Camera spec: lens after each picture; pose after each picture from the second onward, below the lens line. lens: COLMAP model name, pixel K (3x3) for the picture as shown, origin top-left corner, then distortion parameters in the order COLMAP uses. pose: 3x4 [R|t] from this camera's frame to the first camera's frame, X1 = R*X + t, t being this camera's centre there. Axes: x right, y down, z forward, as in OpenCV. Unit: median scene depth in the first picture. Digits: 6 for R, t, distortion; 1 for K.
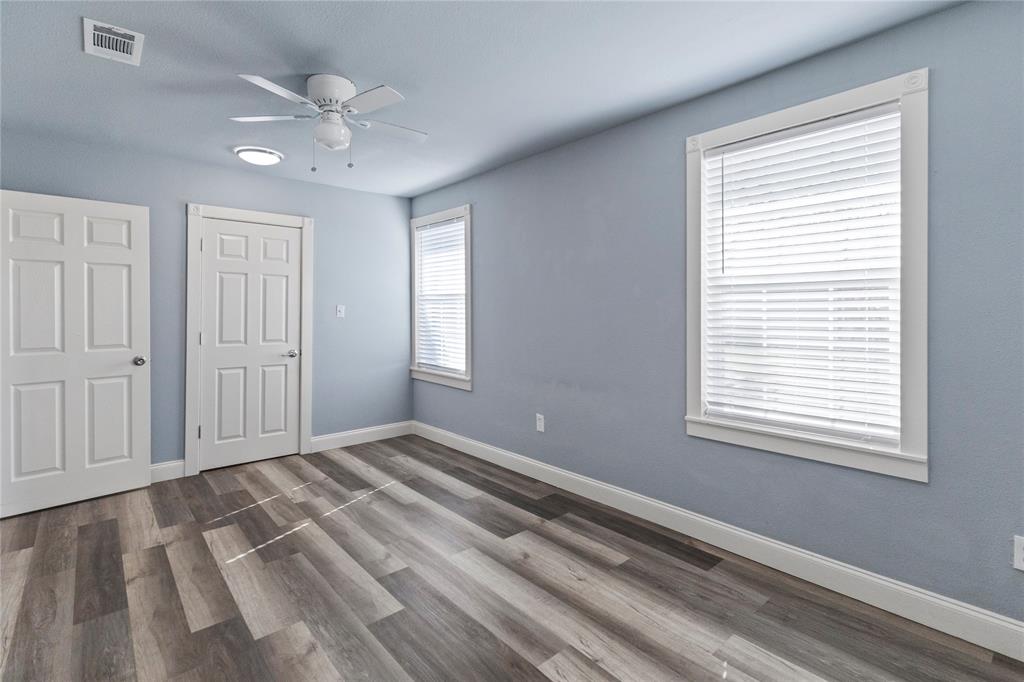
lens RADIAL K [[470.5, 0, 515.3], [0, 470.5, 308.3], [0, 0, 1]] dist [0.001704, 0.000540]
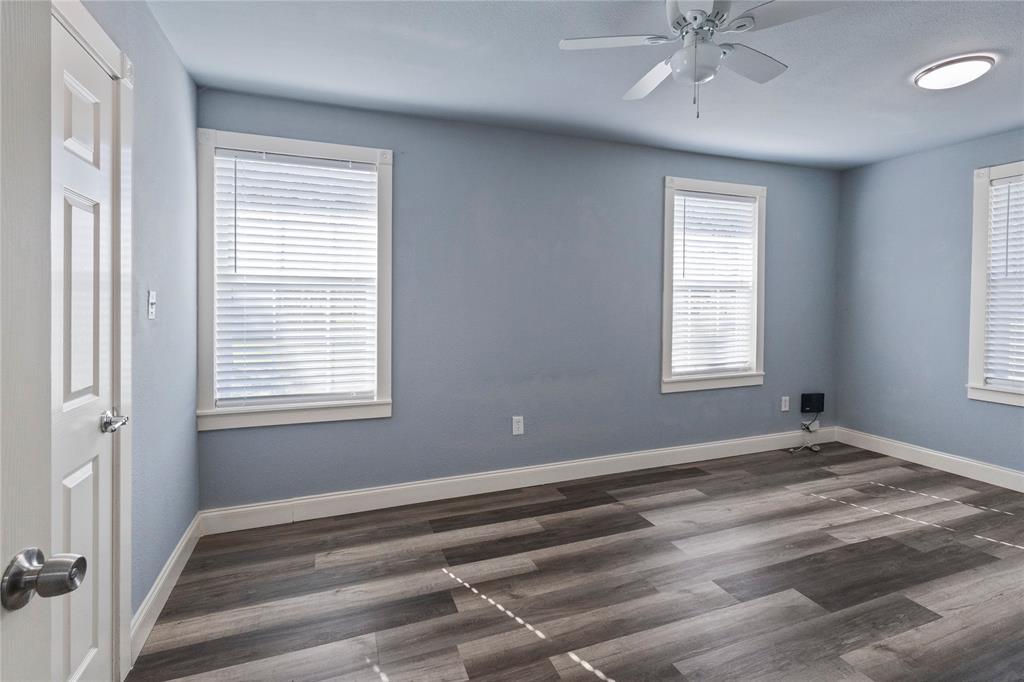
lens RADIAL K [[470.5, 0, 515.3], [0, 470.5, 308.3], [0, 0, 1]] dist [0.001704, 0.000540]
pose [[0.375394, -0.009971, 0.926811, -0.996547], [-0.002946, 0.999924, 0.011951, 0.006130], [-0.926860, -0.007216, 0.375337, 0.829886]]
